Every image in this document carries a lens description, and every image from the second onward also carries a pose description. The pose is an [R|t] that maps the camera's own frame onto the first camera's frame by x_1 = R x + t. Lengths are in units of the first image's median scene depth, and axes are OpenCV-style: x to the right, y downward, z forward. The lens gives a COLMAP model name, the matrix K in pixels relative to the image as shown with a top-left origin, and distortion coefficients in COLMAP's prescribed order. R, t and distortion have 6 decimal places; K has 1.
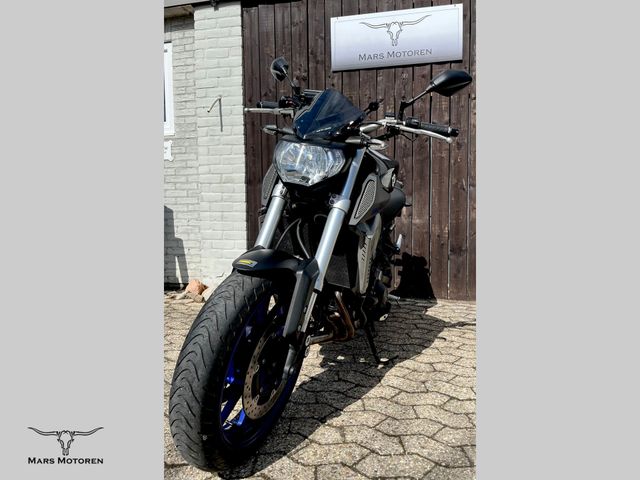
lens RADIAL K [[431.3, 0, 344.0], [0, 431.3, 240.1], [0, 0, 1]] dist [0.023078, 0.000018]
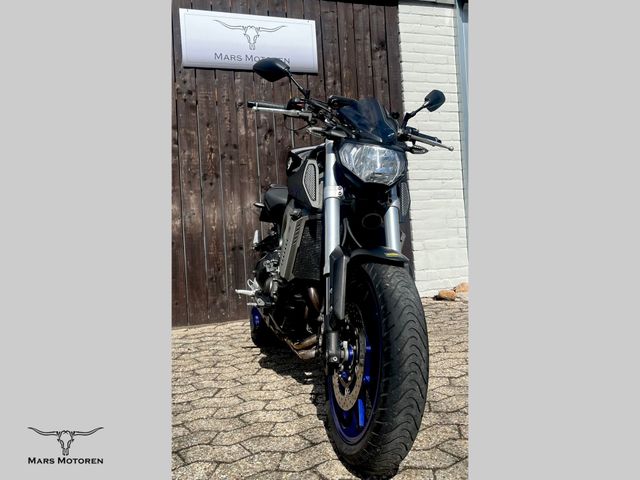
lens RADIAL K [[508.4, 0, 314.1], [0, 508.4, 219.4], [0, 0, 1]] dist [0.005309, -0.001346]
pose [[0.845372, -0.032282, 0.533202, -0.377363], [0.080907, 0.994394, -0.068072, 0.010913], [-0.528016, 0.100686, 0.843245, 0.020551]]
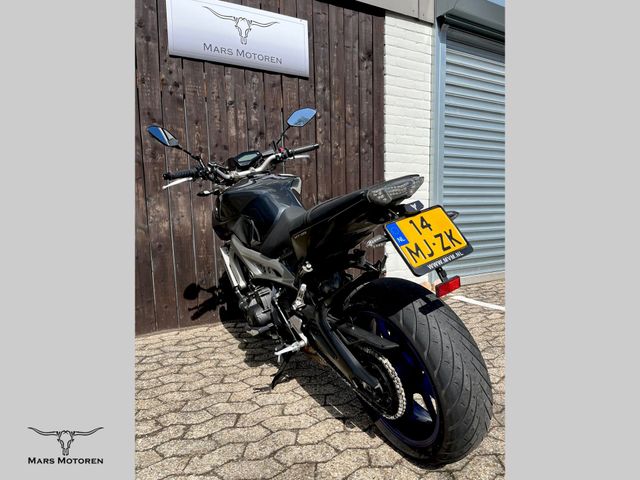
lens RADIAL K [[415.5, 0, 345.9], [0, 415.5, 266.1], [0, 0, 1]] dist [0.045964, -0.080180]
pose [[0.713674, -0.099394, 0.693390, -0.385623], [0.048476, 0.994517, 0.092665, -0.055018], [-0.698798, -0.032520, 0.714579, 0.205421]]
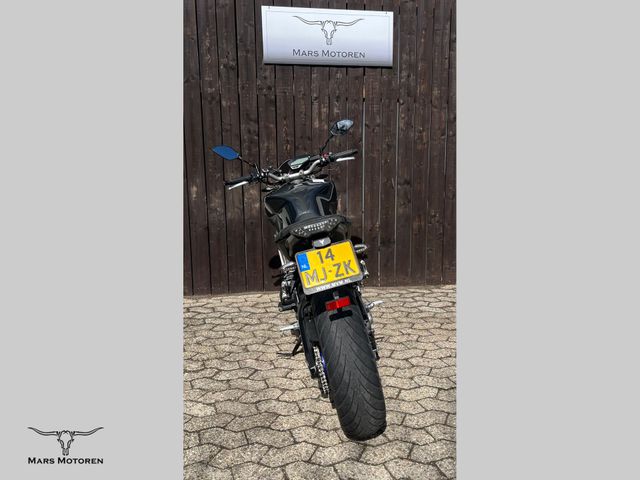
lens RADIAL K [[487.0, 0, 351.9], [0, 487.0, 234.8], [0, 0, 1]] dist [0.017924, -0.006153]
pose [[0.934090, -0.054467, 0.352858, -0.257217], [0.012095, 0.992555, 0.121193, -0.146753], [-0.356832, -0.108937, 0.927795, -0.118460]]
